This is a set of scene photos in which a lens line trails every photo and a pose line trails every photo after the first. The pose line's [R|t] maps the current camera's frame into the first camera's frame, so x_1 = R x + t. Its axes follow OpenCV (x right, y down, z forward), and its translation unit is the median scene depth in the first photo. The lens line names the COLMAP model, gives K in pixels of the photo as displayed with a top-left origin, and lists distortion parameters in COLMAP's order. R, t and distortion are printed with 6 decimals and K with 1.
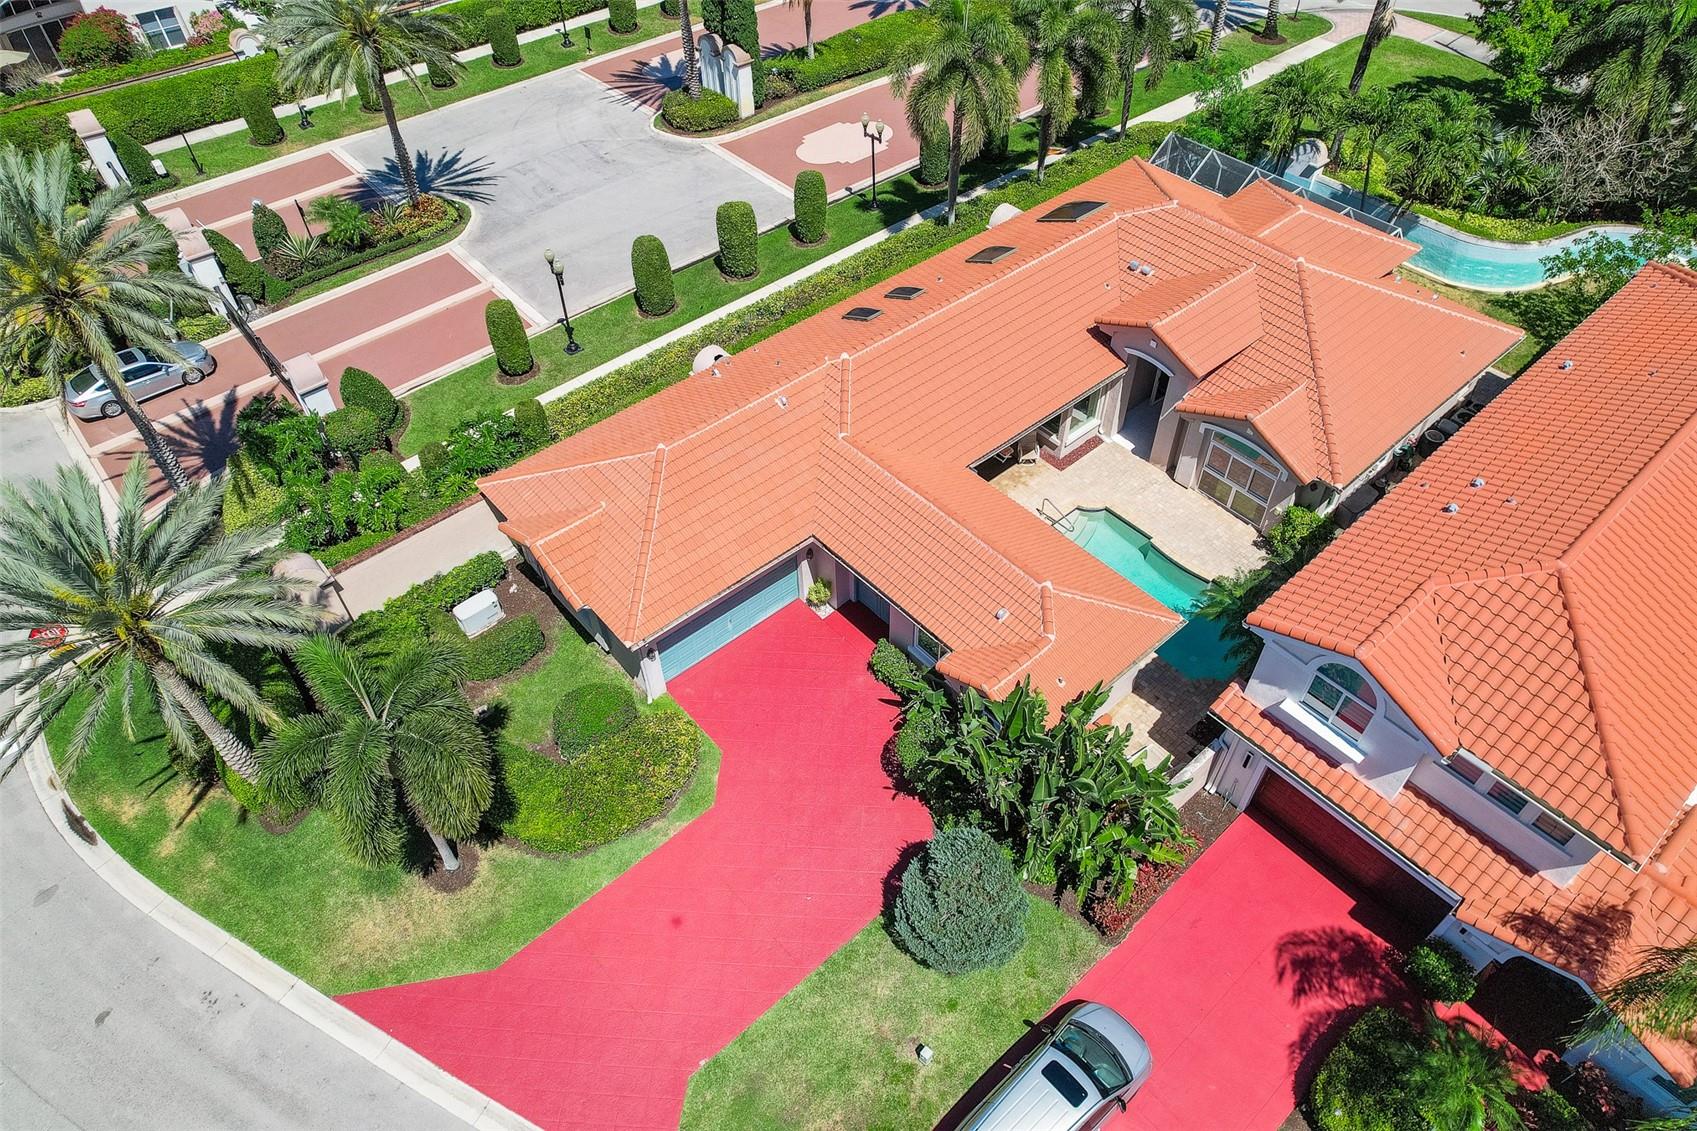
lens RADIAL K [[1041.8, 0, 876.2], [0, 1041.8, 601.1], [0, 0, 1]] dist [-0.016863, 0.001990]
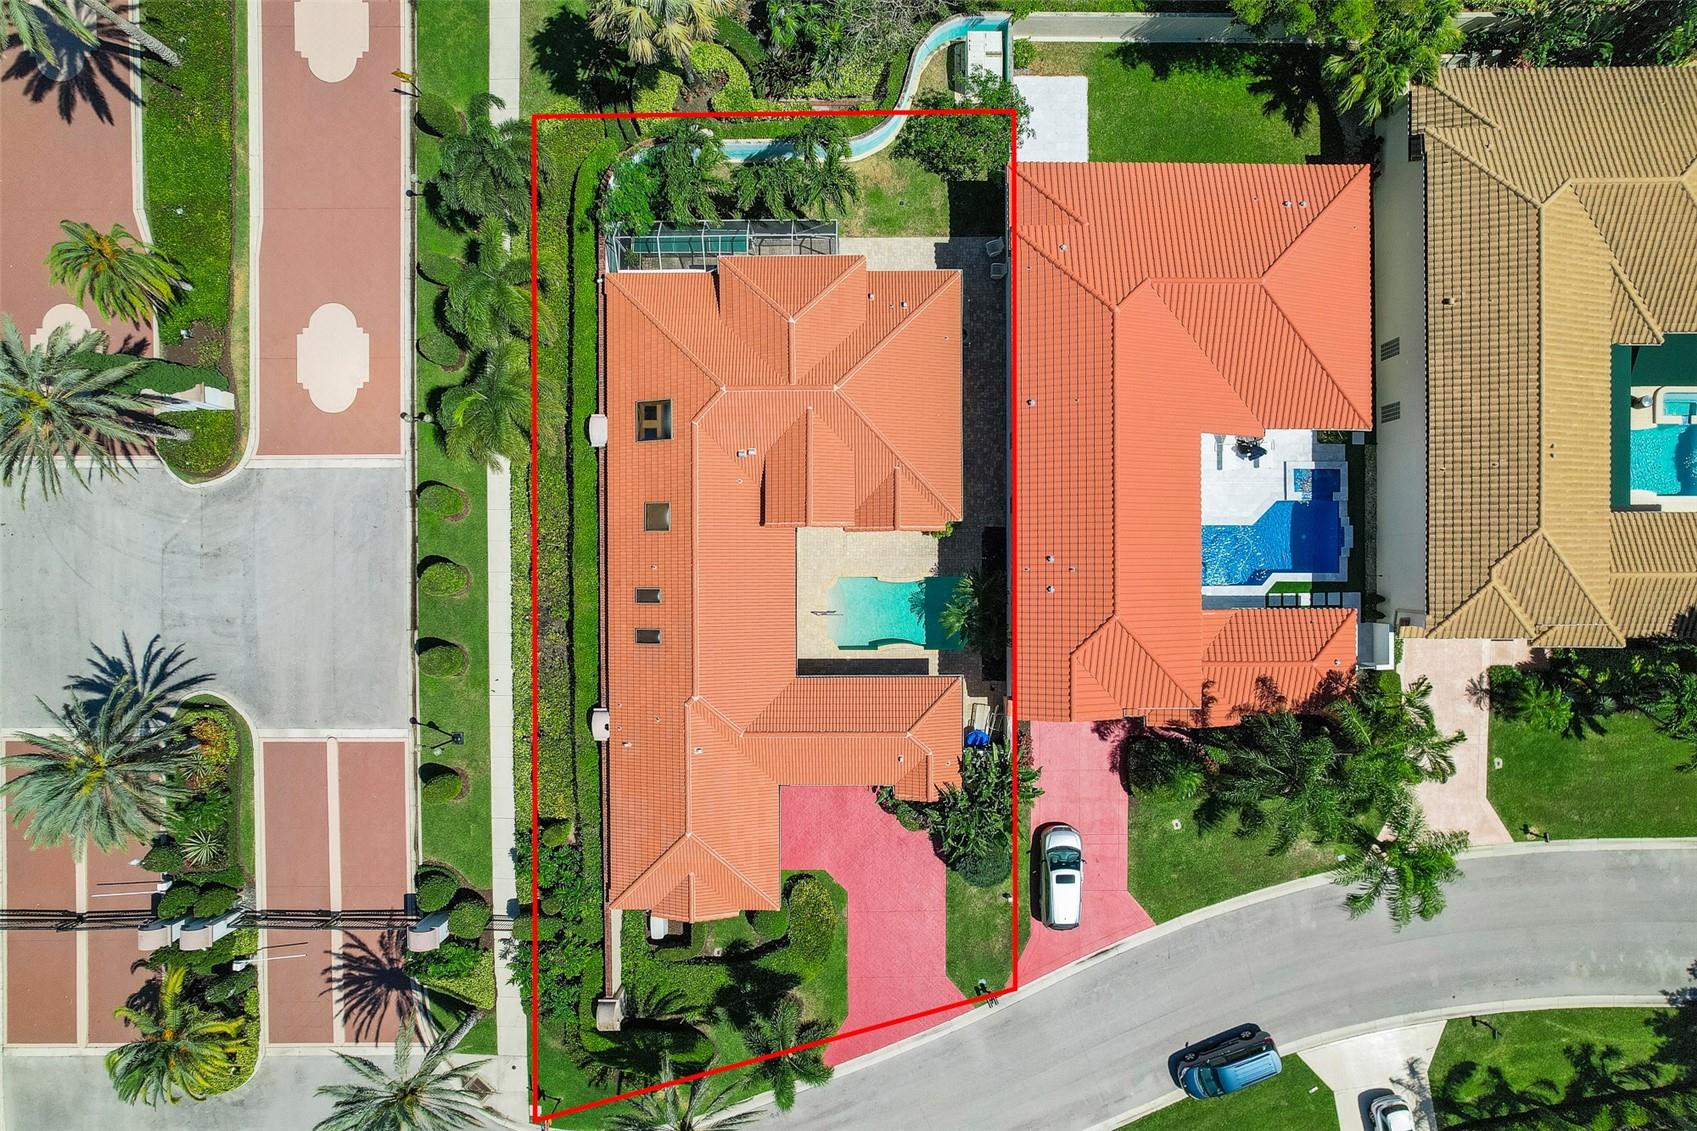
lens RADIAL K [[1041.8, 0, 876.2], [0, 1041.8, 601.1], [0, 0, 1]] dist [-0.016863, 0.001990]
pose [[0.671262, -0.741149, -0.010219, 0.235323], [0.558896, 0.497043, 0.663764, -1.020798], [-0.486869, -0.451271, 0.747872, -0.182598]]
